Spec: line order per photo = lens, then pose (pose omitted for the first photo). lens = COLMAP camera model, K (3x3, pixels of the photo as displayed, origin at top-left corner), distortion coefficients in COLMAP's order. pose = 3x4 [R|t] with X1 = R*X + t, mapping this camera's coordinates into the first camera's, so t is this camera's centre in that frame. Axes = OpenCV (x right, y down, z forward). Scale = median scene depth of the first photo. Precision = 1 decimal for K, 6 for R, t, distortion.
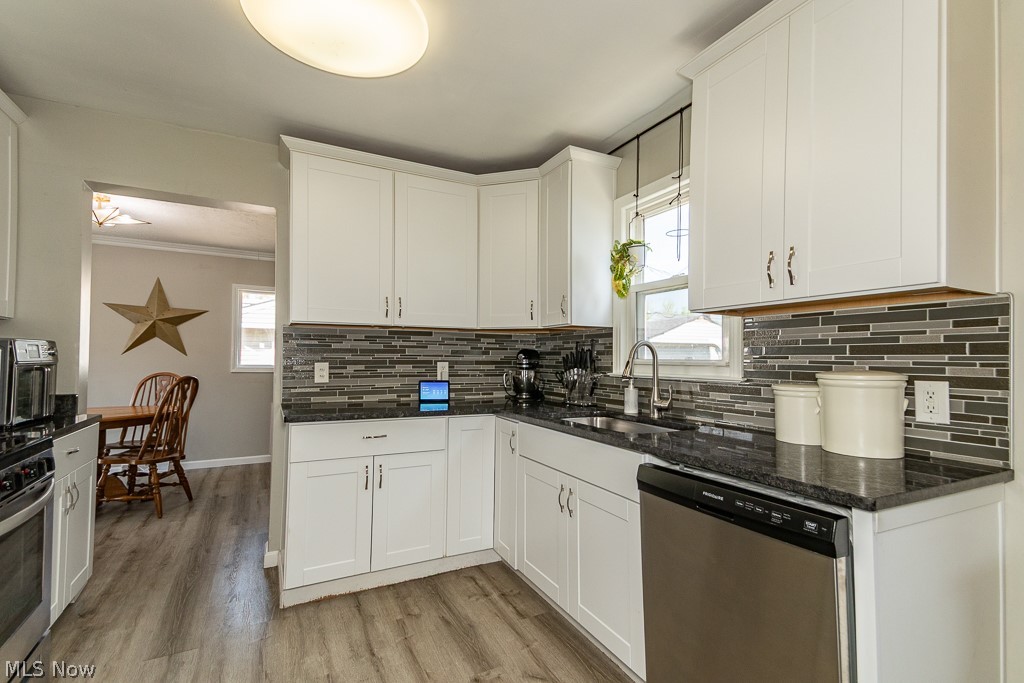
lens RADIAL K [[472.0, 0, 510.2], [0, 472.0, 345.9], [0, 0, 1]] dist [0.020657, -0.001240]
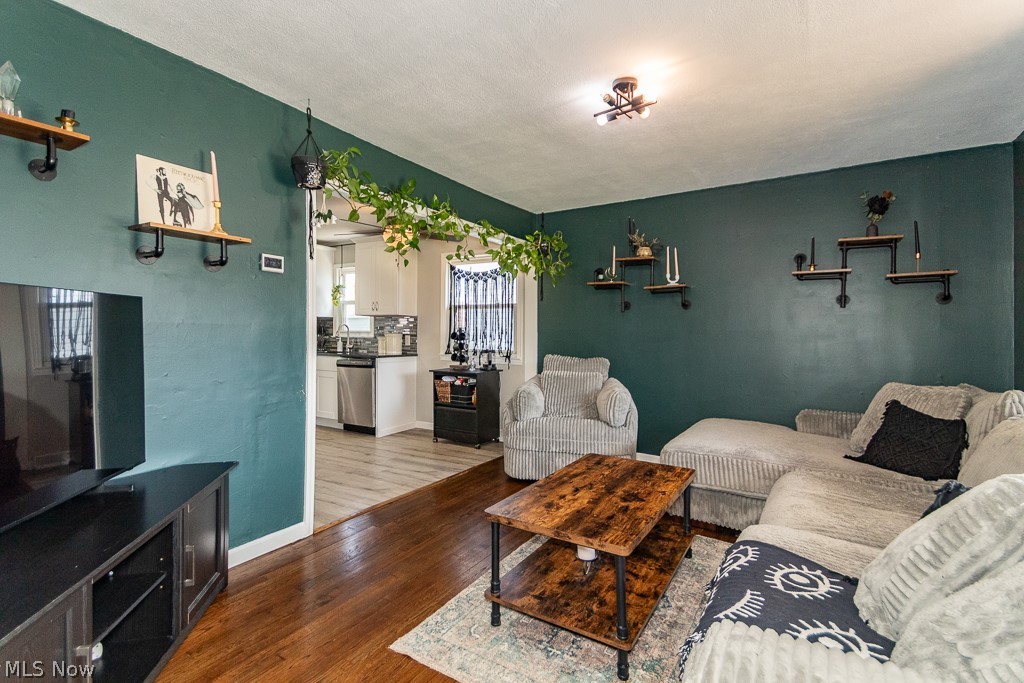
lens RADIAL K [[472.0, 0, 512.0], [0, 472.0, 336.7], [0, 0, 1]] dist [0.020657, -0.001240]
pose [[0.857748, -0.004194, 0.514054, -0.302744], [-0.016324, 0.999240, 0.035391, -0.049763], [-0.513812, -0.038748, 0.857028, -1.928603]]
